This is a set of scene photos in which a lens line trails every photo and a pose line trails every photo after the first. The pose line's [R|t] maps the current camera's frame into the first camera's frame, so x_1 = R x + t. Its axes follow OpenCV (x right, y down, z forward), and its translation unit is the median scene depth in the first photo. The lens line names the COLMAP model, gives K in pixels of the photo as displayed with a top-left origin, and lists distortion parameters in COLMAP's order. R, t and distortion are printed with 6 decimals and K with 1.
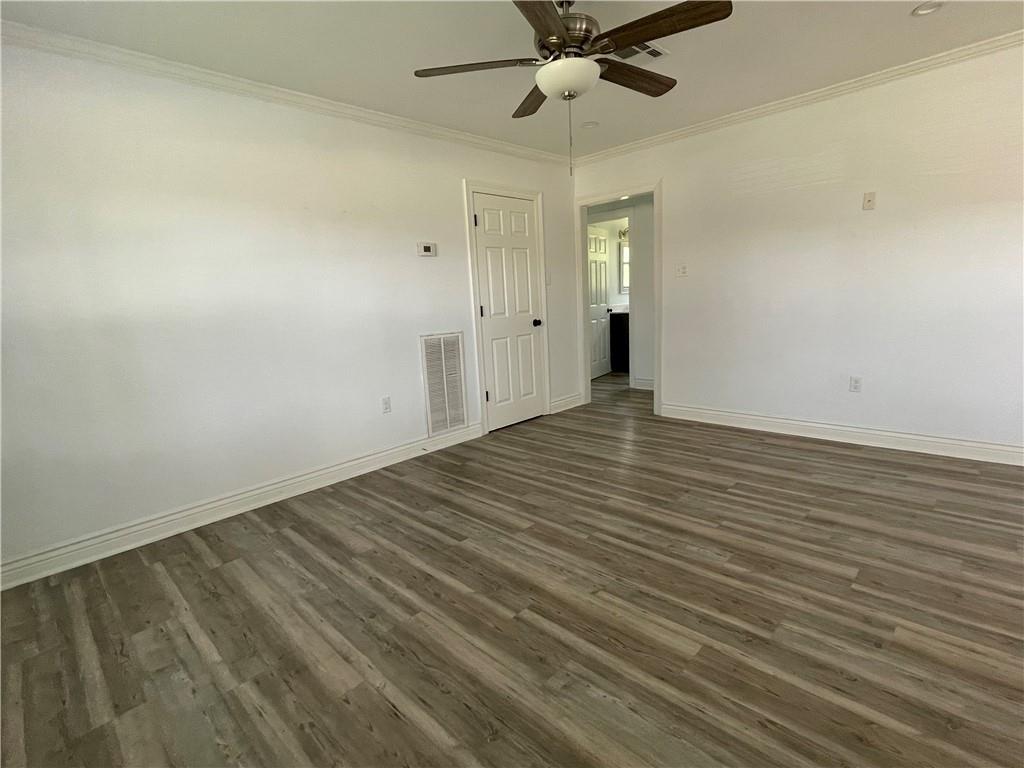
lens RADIAL K [[494.5, 0, 512.5], [0, 494.5, 382.5], [0, 0, 1]] dist [-0.002717, -0.000319]
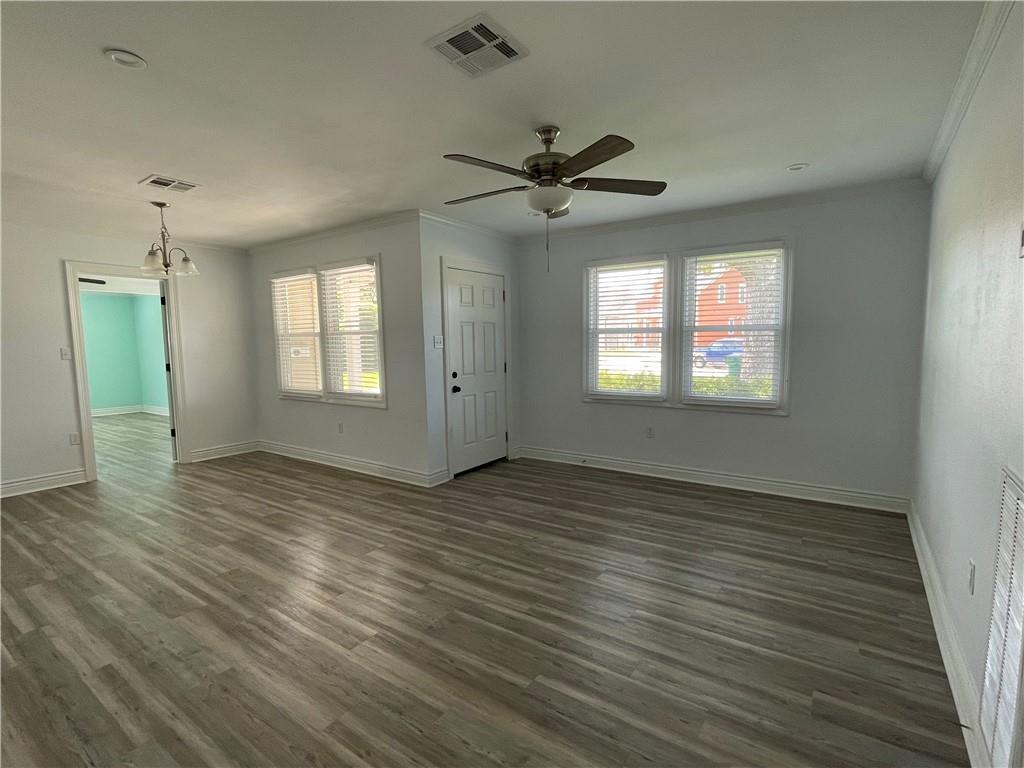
lens RADIAL K [[494.5, 0, 512.9], [0, 494.5, 387.3], [0, 0, 1]] dist [-0.002717, -0.000319]
pose [[-0.984292, 0.081641, -0.156541, 0.375960], [0.038548, 0.964647, 0.260710, -0.416819], [0.172291, 0.250580, -0.952641, 2.003062]]
